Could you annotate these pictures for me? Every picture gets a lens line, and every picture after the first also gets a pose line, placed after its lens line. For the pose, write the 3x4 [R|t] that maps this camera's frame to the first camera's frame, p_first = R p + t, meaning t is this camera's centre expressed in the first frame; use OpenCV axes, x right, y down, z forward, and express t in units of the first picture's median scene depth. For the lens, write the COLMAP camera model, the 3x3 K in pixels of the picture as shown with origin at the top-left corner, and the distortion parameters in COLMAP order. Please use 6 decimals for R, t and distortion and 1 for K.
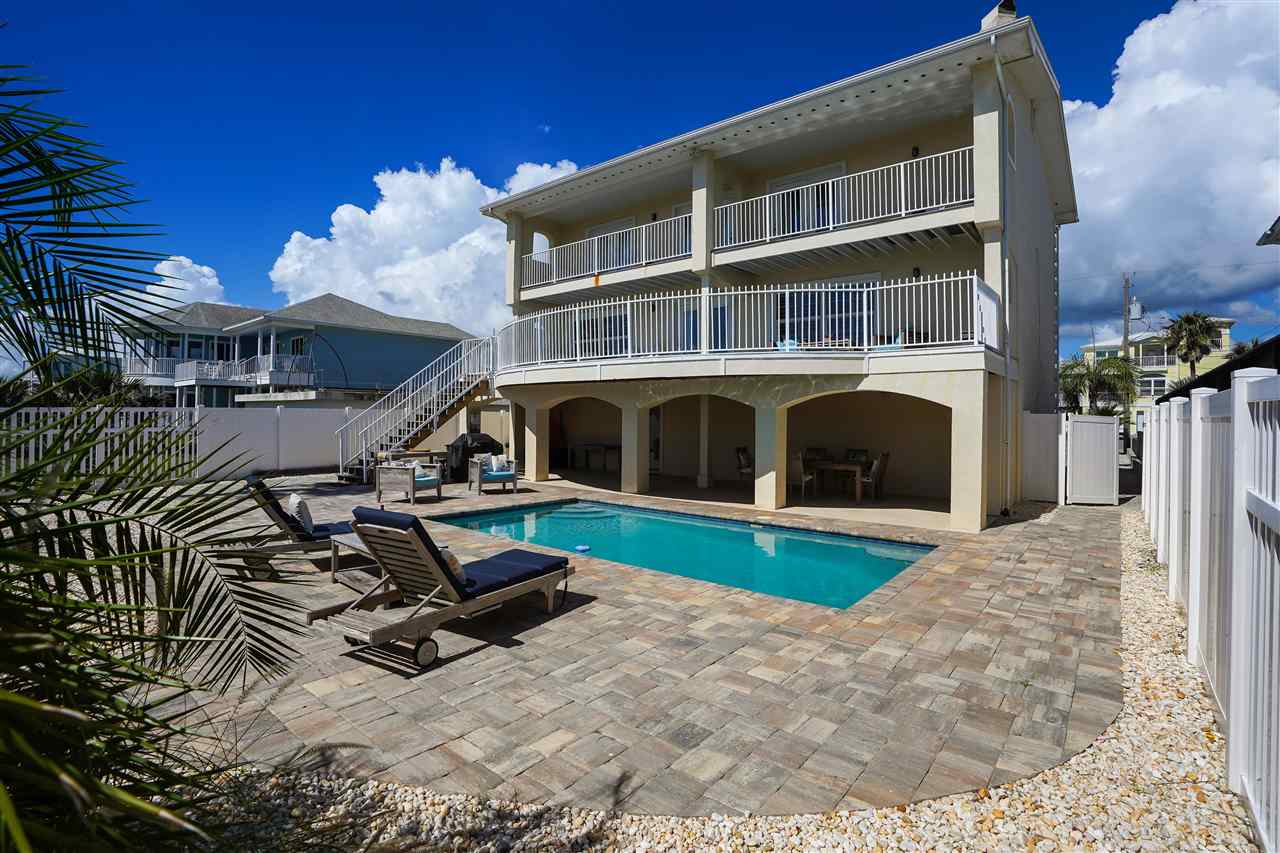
lens RADIAL K [[607.0, 0, 640.5], [0, 607.0, 407.4], [0, 0, 1]] dist [-0.074439, 0.044103]
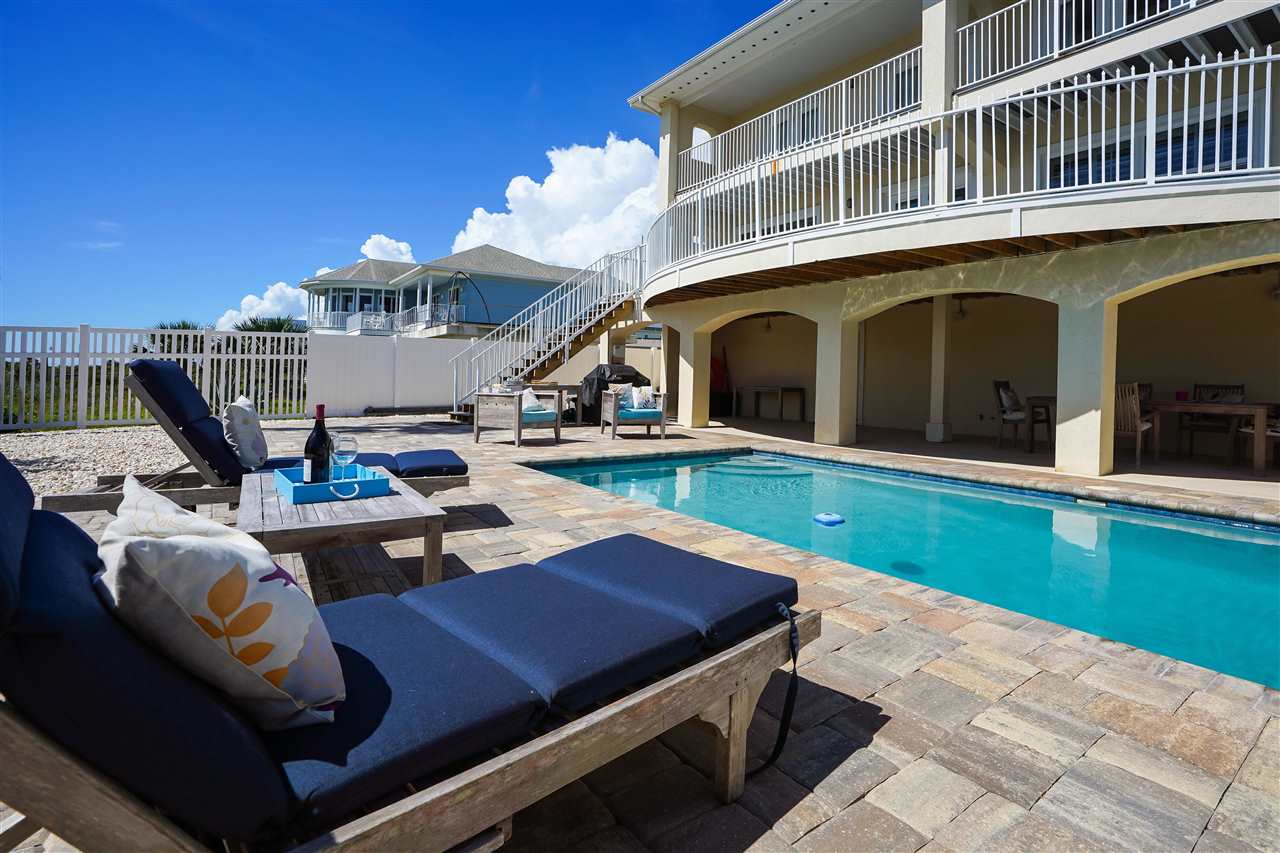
lens RADIAL K [[595.8, 0, 679.8], [0, 595.8, 378.4], [0, 0, 1]] dist [-0.019626, 0.000286]
pose [[0.981145, 0.016711, -0.192550, -0.050487], [-0.016180, 0.999860, 0.004333, 0.063673], [0.192595, -0.001135, 0.981278, 0.296551]]
